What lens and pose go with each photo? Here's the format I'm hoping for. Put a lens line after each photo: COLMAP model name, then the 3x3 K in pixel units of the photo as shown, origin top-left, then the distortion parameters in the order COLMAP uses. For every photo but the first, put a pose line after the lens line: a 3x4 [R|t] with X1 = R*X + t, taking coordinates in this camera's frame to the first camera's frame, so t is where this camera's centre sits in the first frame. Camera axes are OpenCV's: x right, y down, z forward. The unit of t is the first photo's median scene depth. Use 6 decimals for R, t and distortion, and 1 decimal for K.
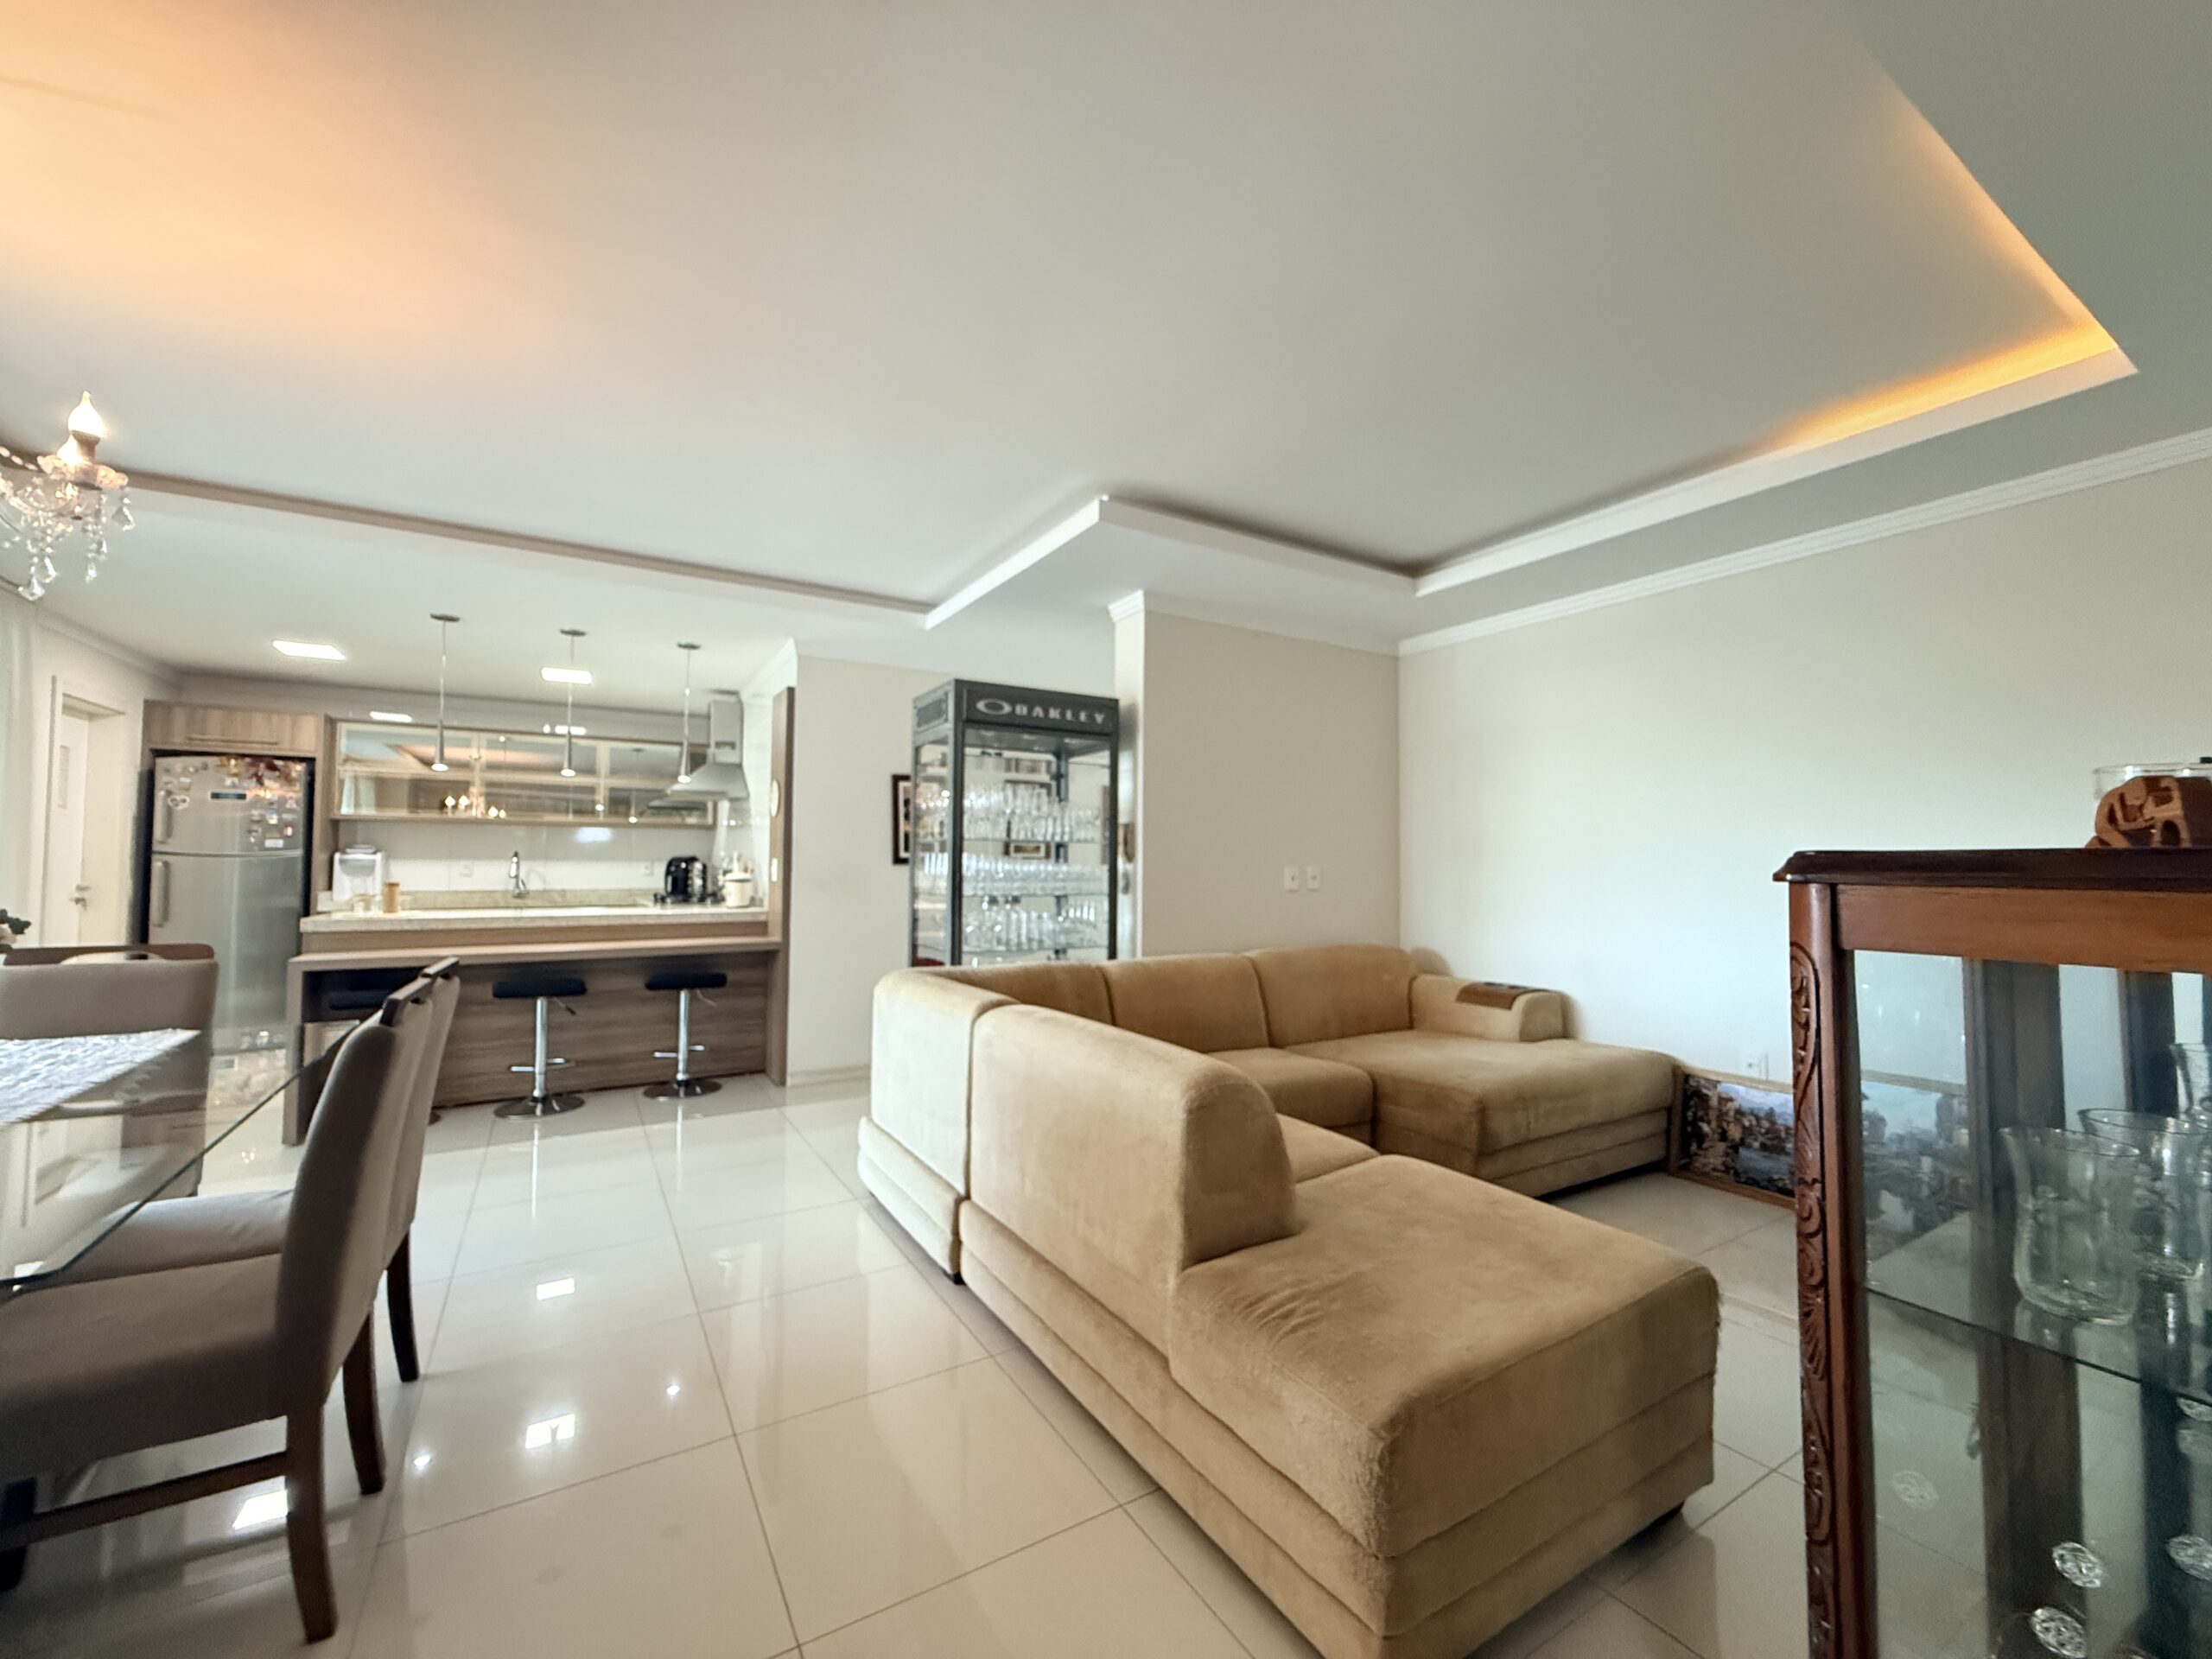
lens RADIAL K [[881.6, 0, 1100.4], [0, 881.6, 831.7], [0, 0, 1]] dist [0.000387, 0.000211]
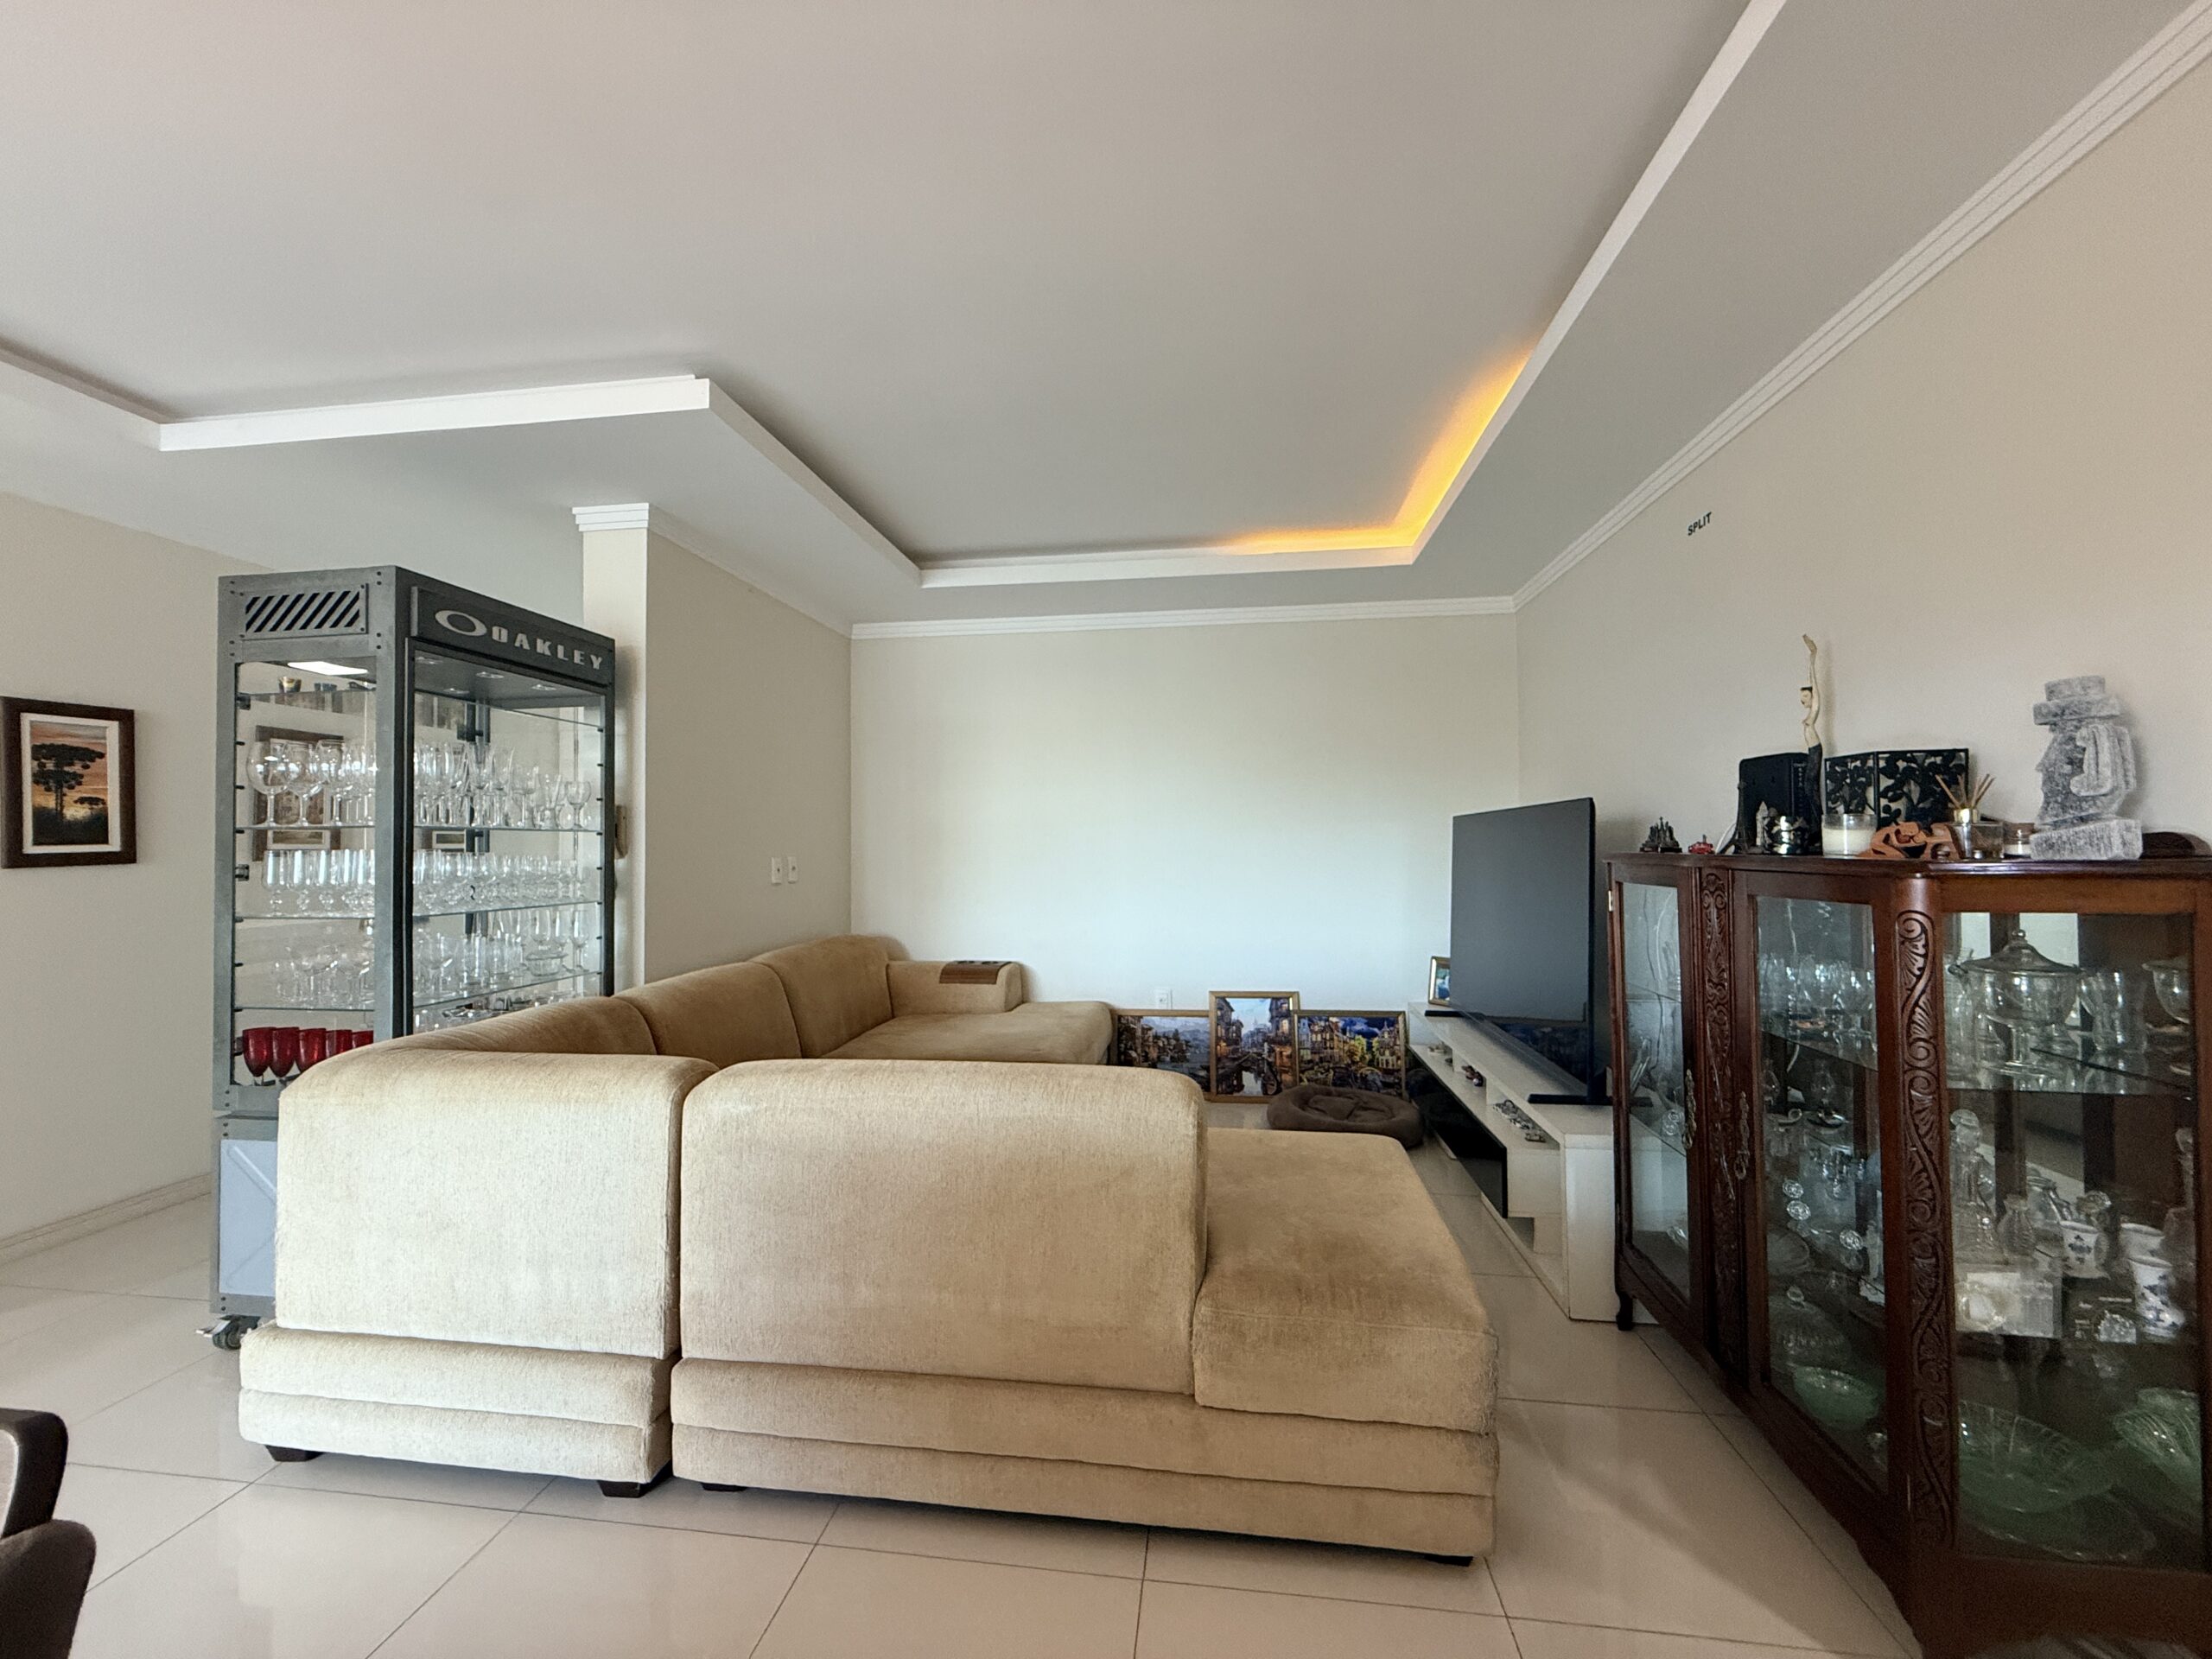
lens RADIAL K [[881.6, 0, 1102.0], [0, 881.6, 830.8], [0, 0, 1]] dist [0.000387, 0.000211]
pose [[0.632431, 0.001621, 0.774615, -0.291670], [-0.018521, 0.999744, 0.013029, -0.005530], [-0.774395, -0.022587, 0.632299, 0.197584]]
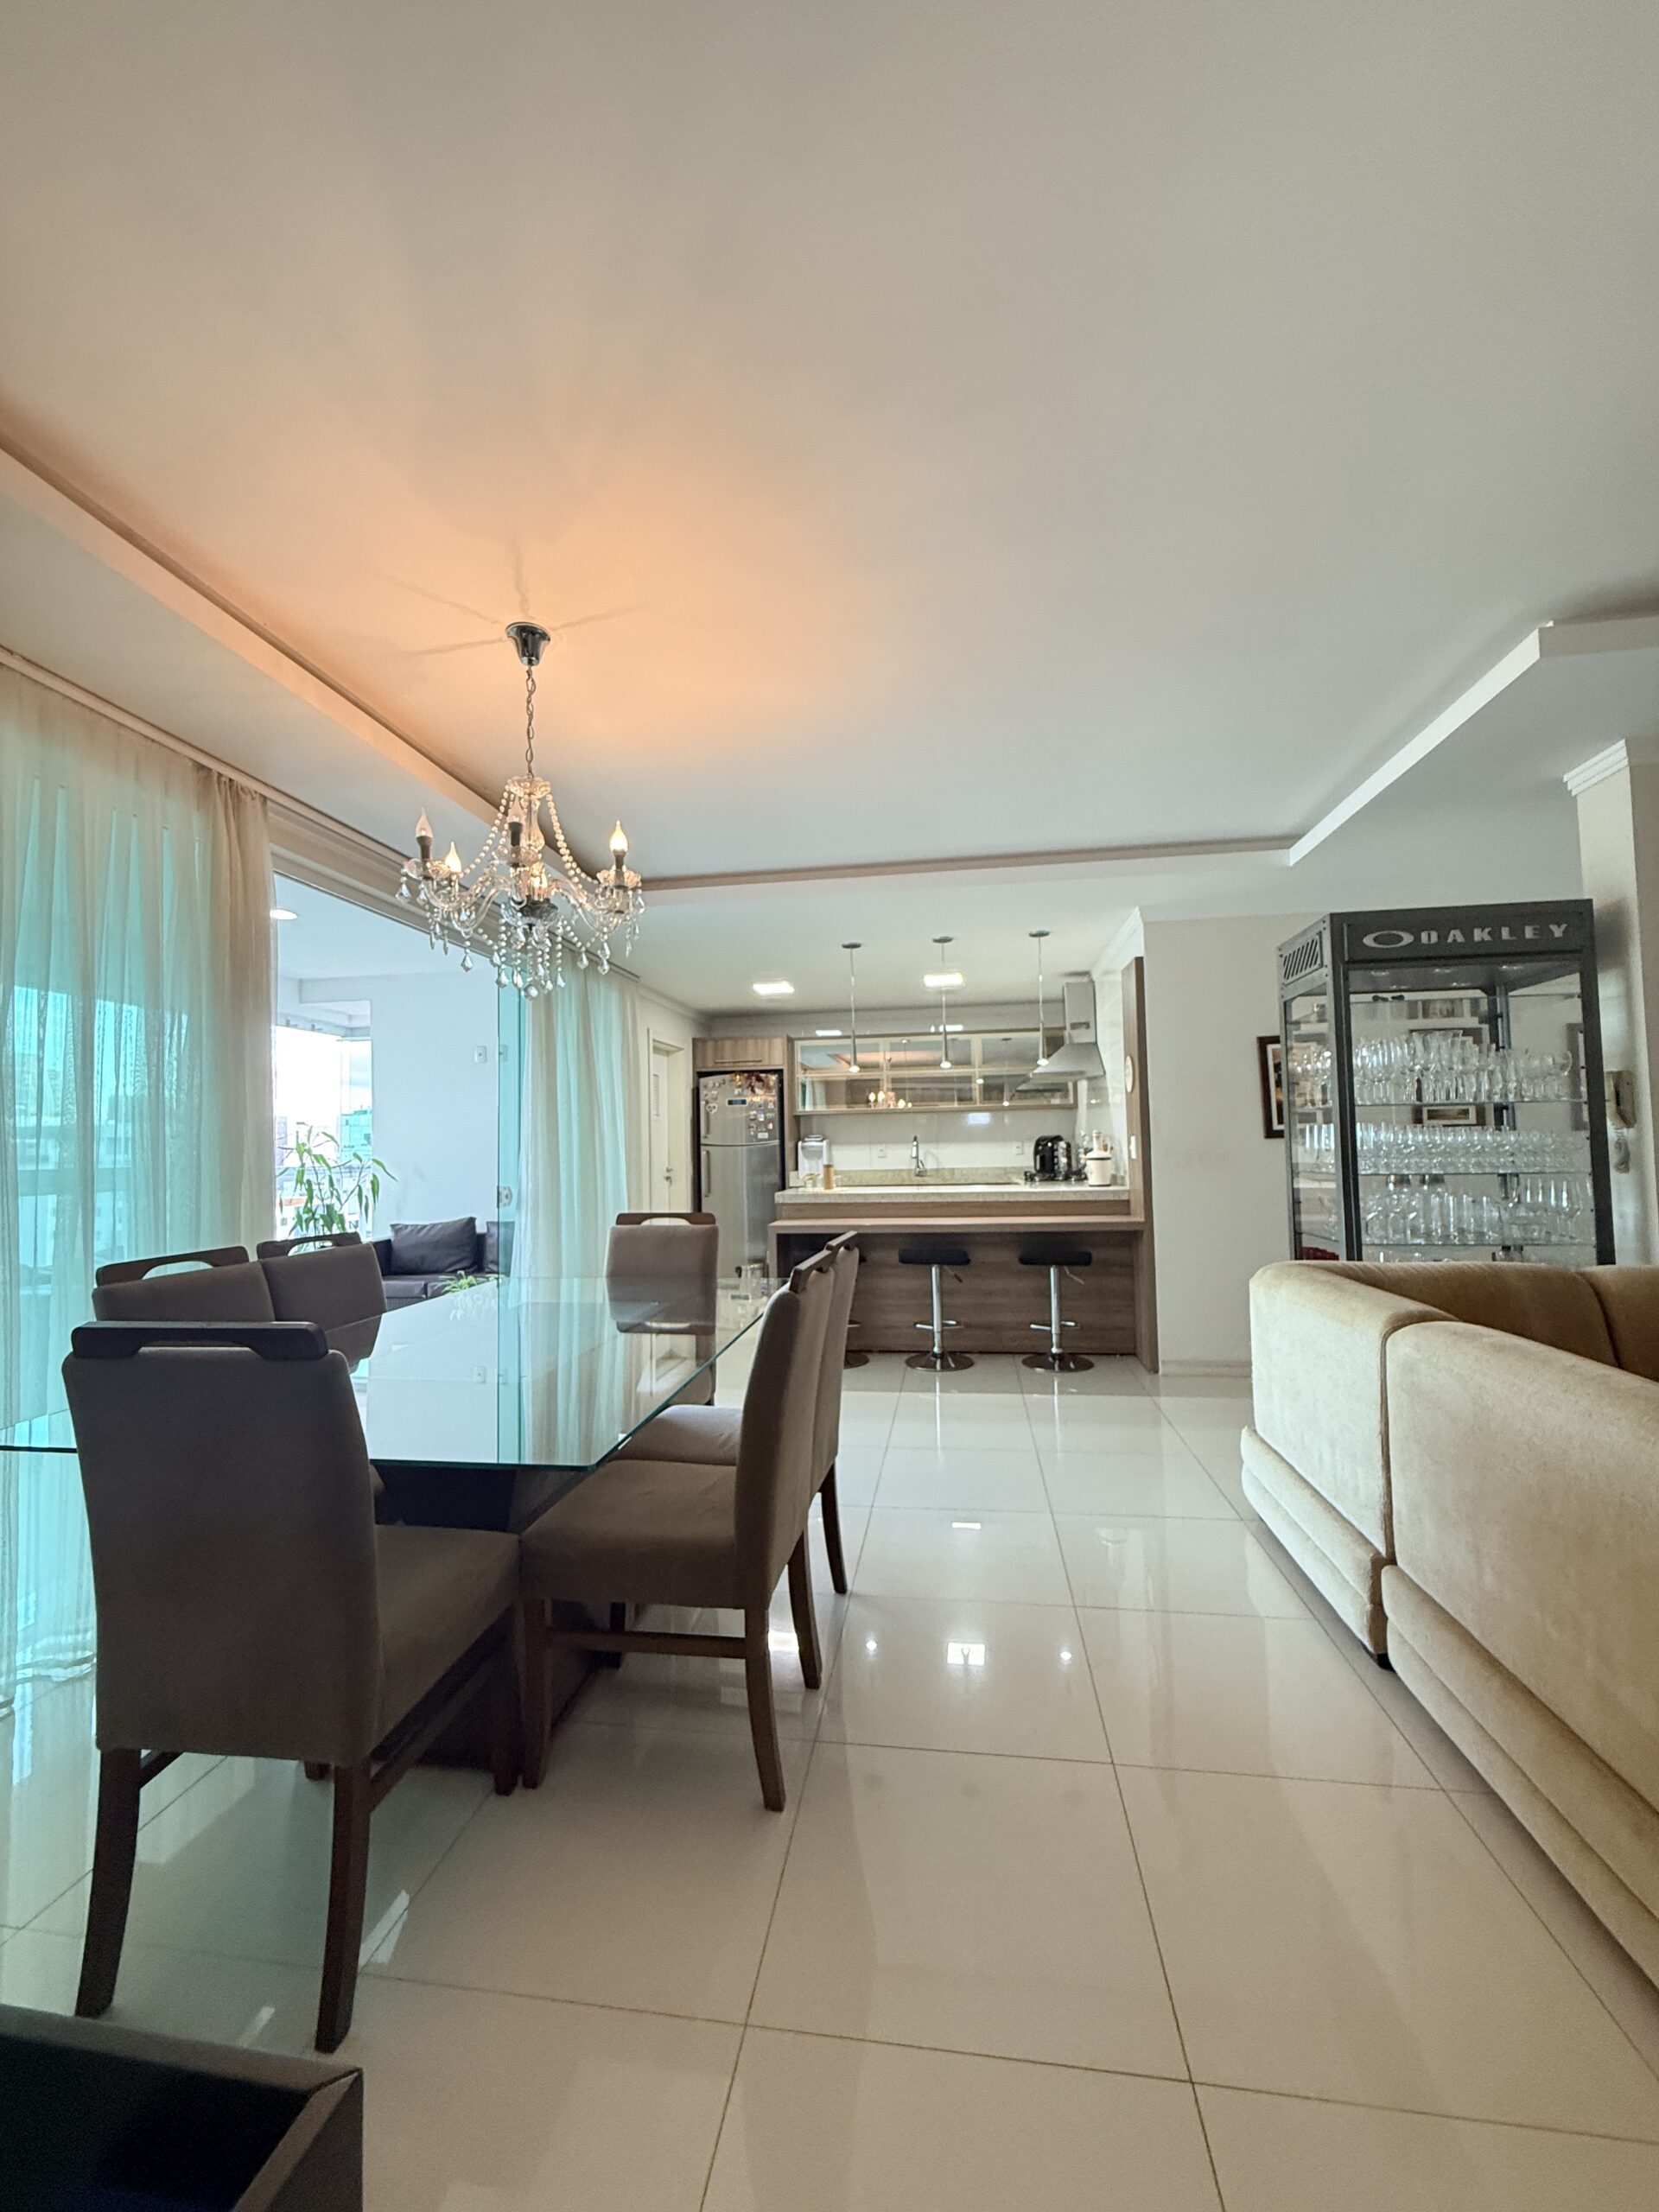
lens RADIAL K [[881.6, 0, 829.6], [0, 881.6, 1101.4], [0, 0, 1]] dist [0.000387, 0.000211]
pose [[0.769181, -0.054909, -0.636668, -0.007779], [0.050439, 0.998410, -0.025170, 0.000204], [0.637037, -0.012752, 0.770727, 0.049863]]
